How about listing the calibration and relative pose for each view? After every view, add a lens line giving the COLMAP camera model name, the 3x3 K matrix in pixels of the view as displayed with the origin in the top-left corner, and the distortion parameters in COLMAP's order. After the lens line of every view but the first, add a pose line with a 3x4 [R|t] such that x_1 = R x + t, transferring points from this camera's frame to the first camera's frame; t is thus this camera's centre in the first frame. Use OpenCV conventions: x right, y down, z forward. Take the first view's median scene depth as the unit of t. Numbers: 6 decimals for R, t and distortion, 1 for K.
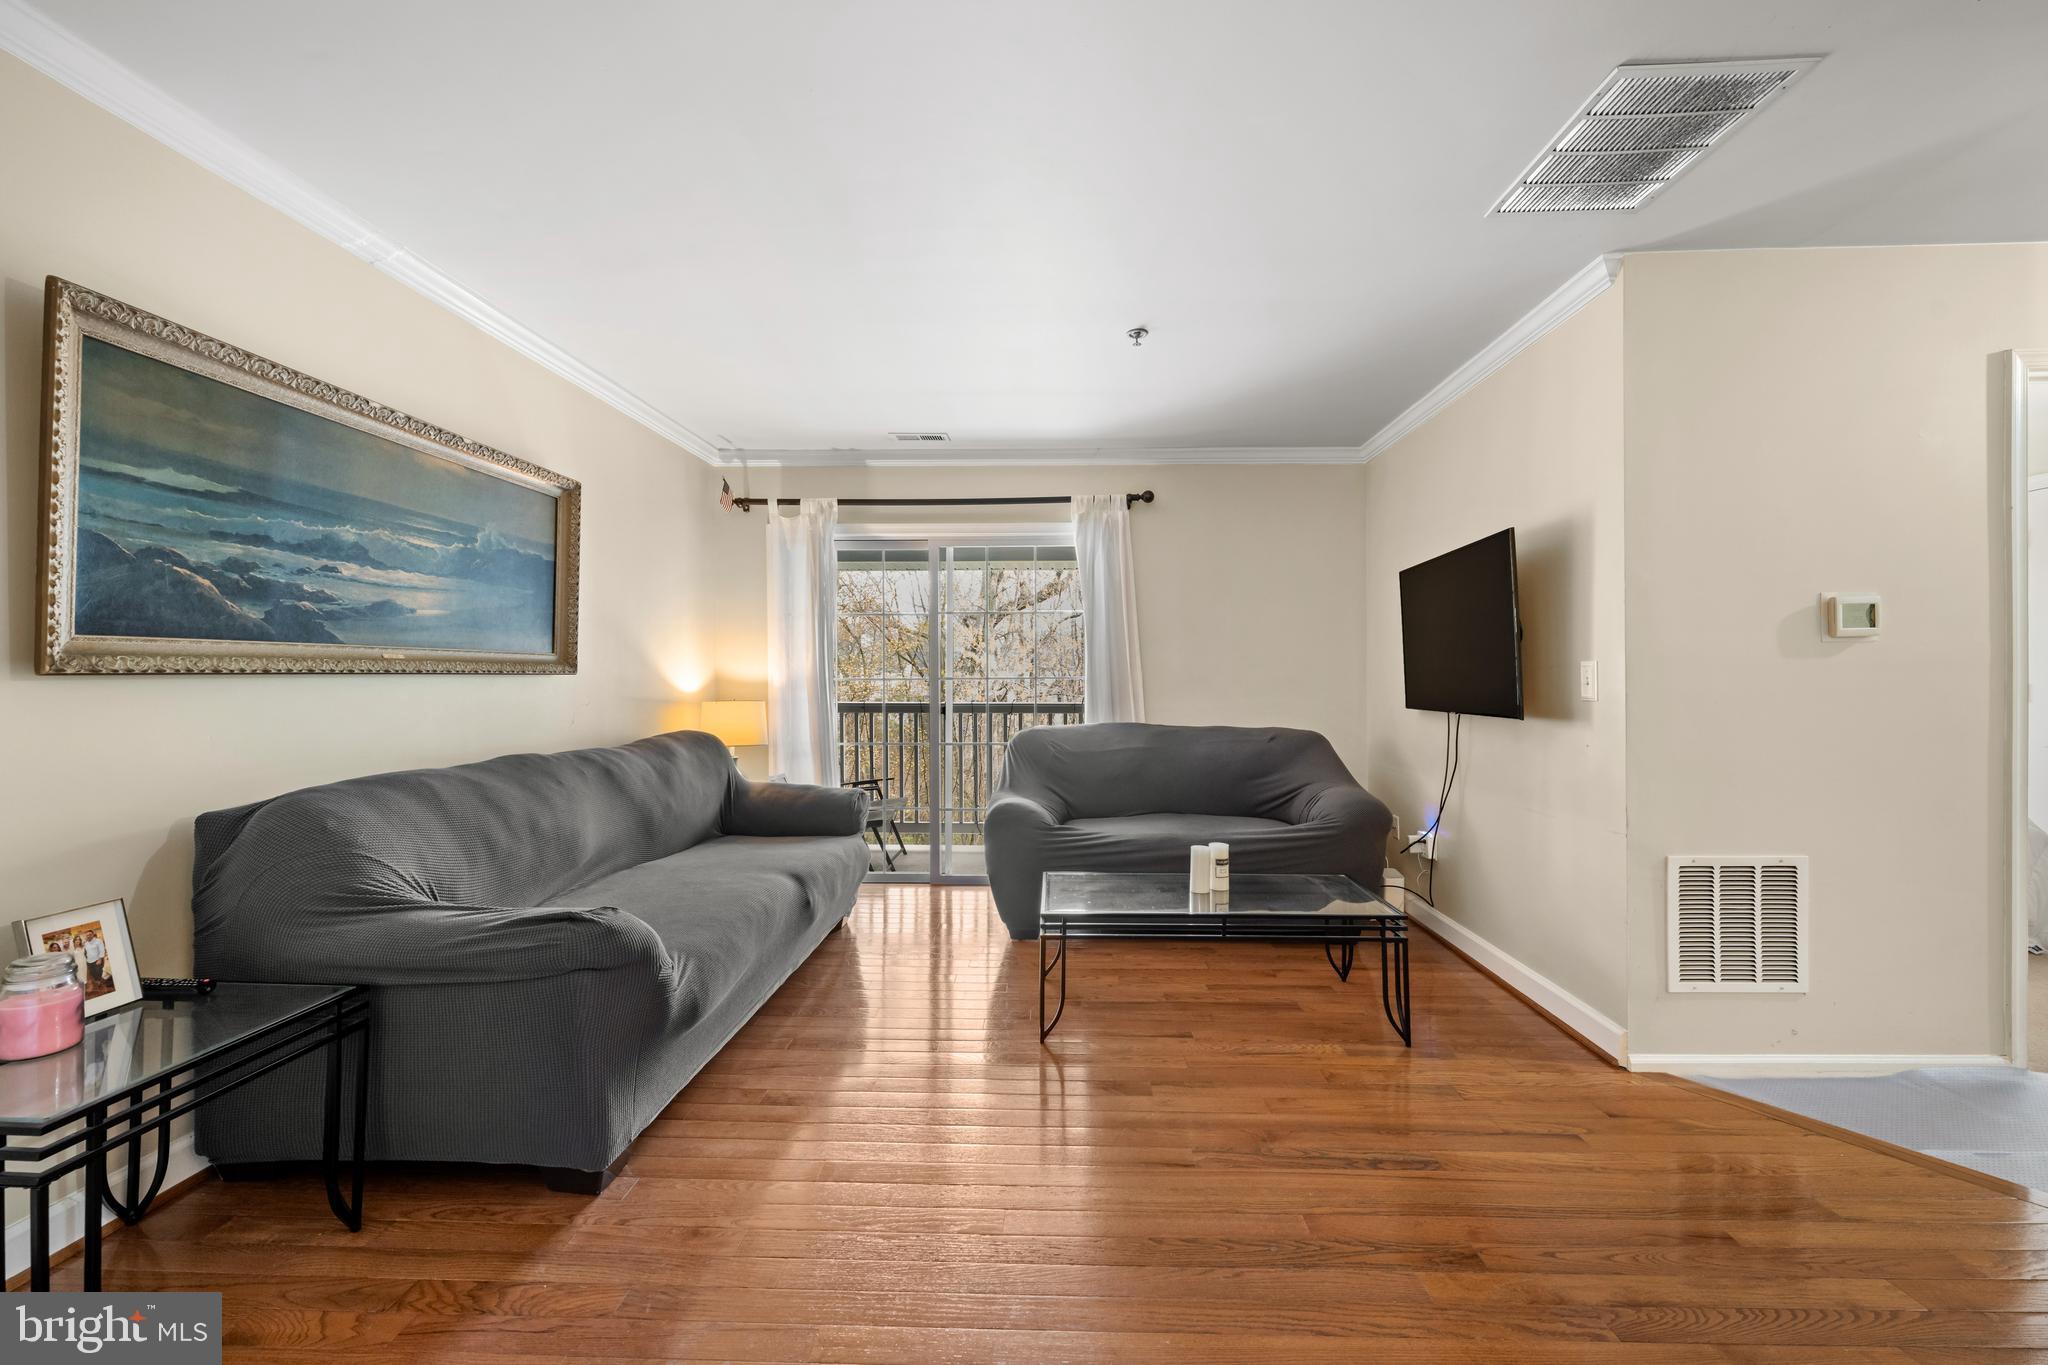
lens RADIAL K [[808.3, 0, 1047.7], [0, 808.3, 675.9], [0, 0, 1]] dist [0.001375, 0.000062]
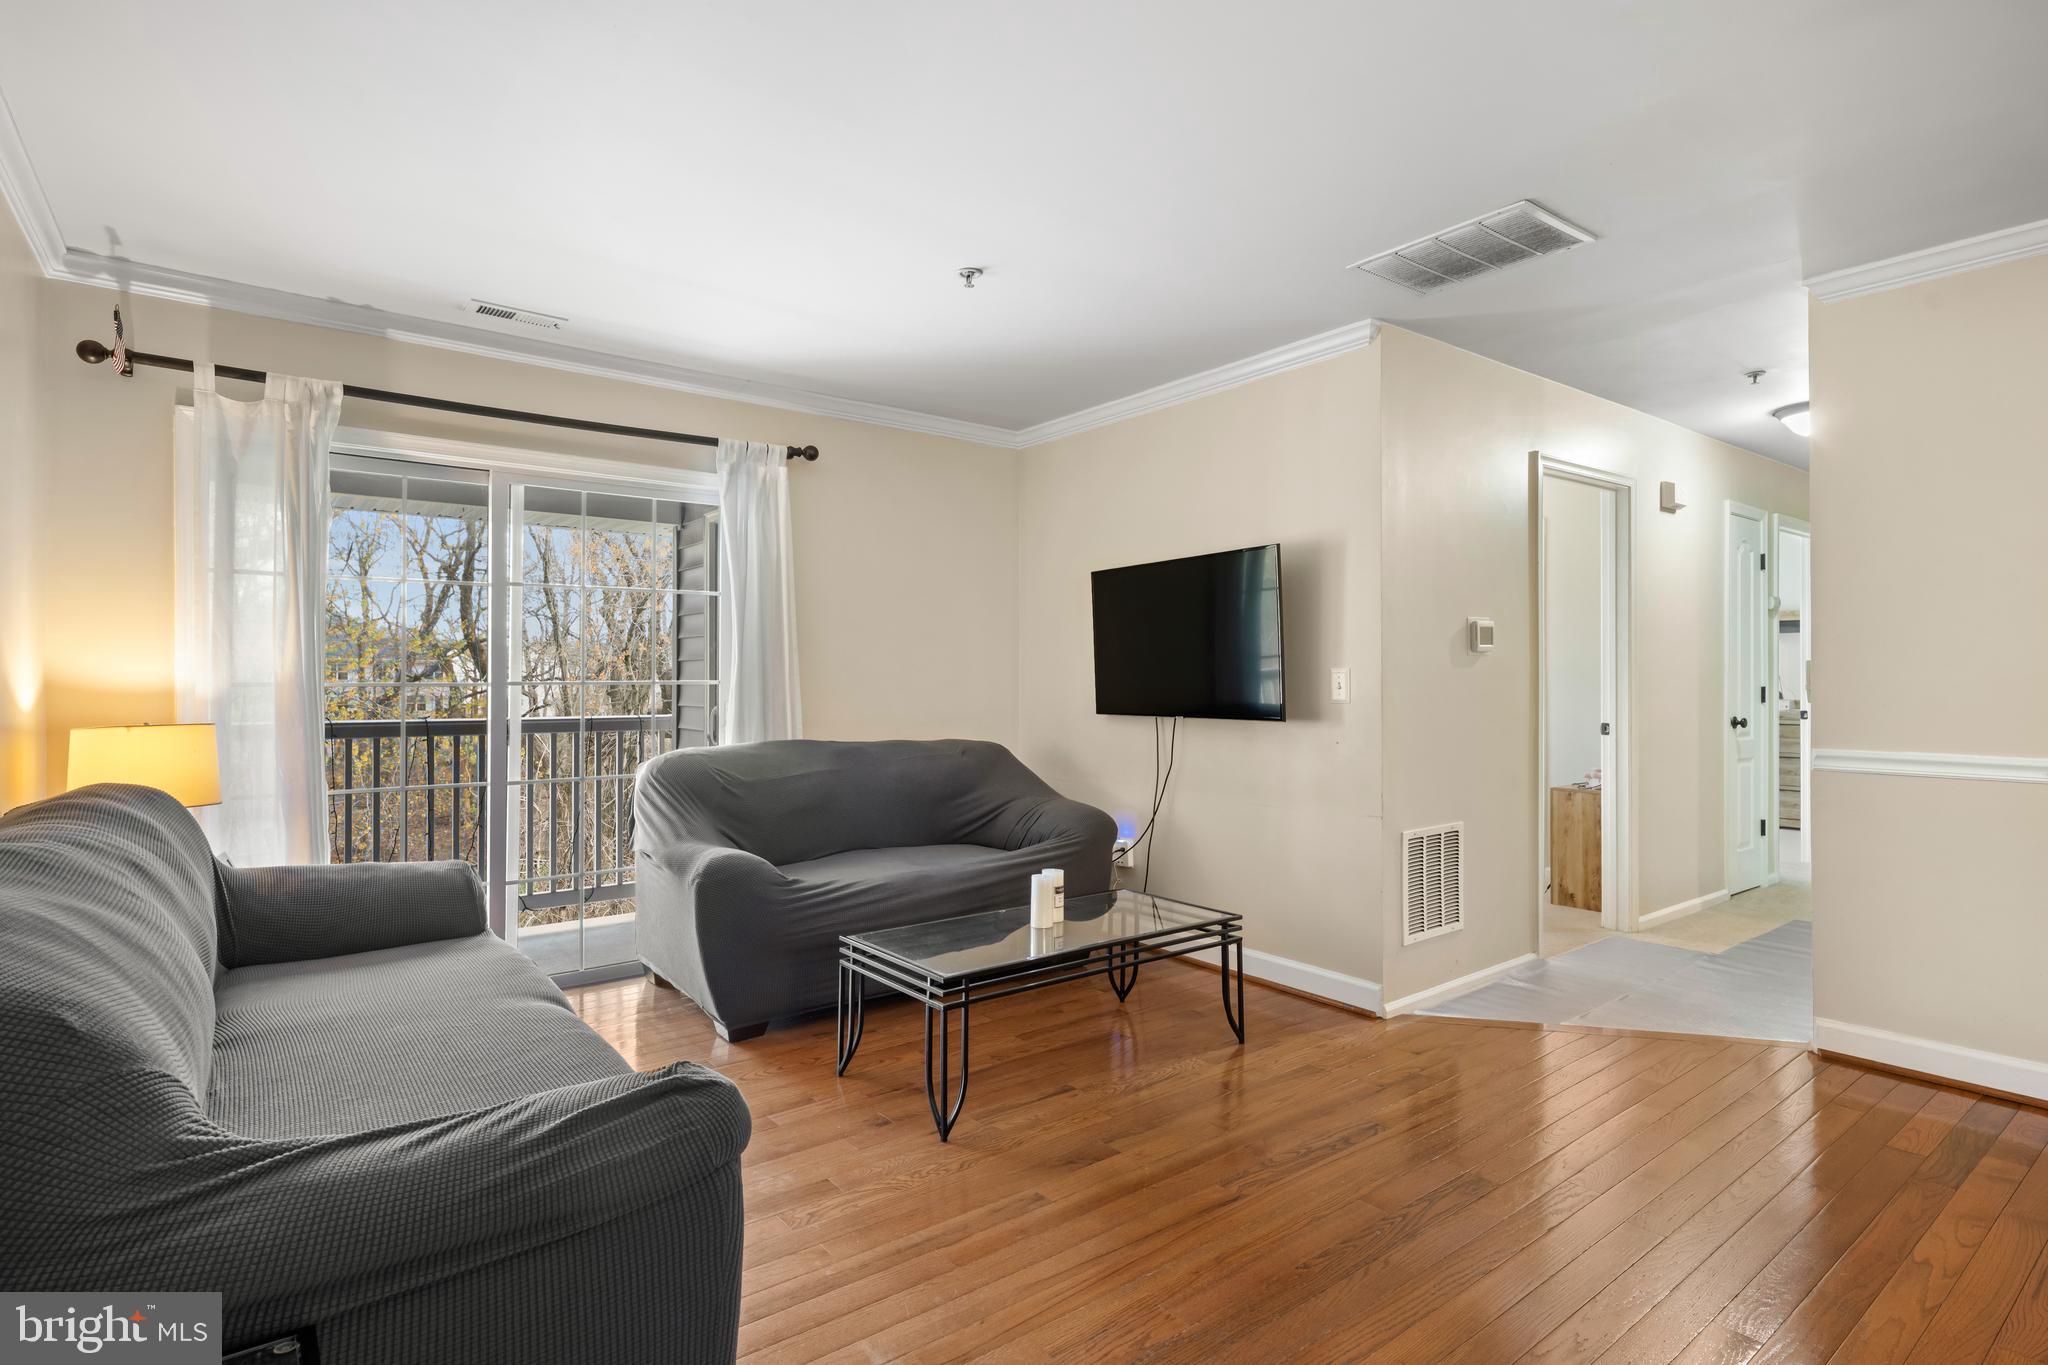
lens RADIAL K [[1008.3, 0, 1022.9], [0, 1008.3, 673.4], [0, 0, 1]] dist [-0.002878, 0.000676]
pose [[0.781006, 0.005653, 0.624498, -0.376906], [-0.002584, 0.999980, -0.005821, -0.001252], [-0.624518, 0.002933, 0.781005, 0.115276]]
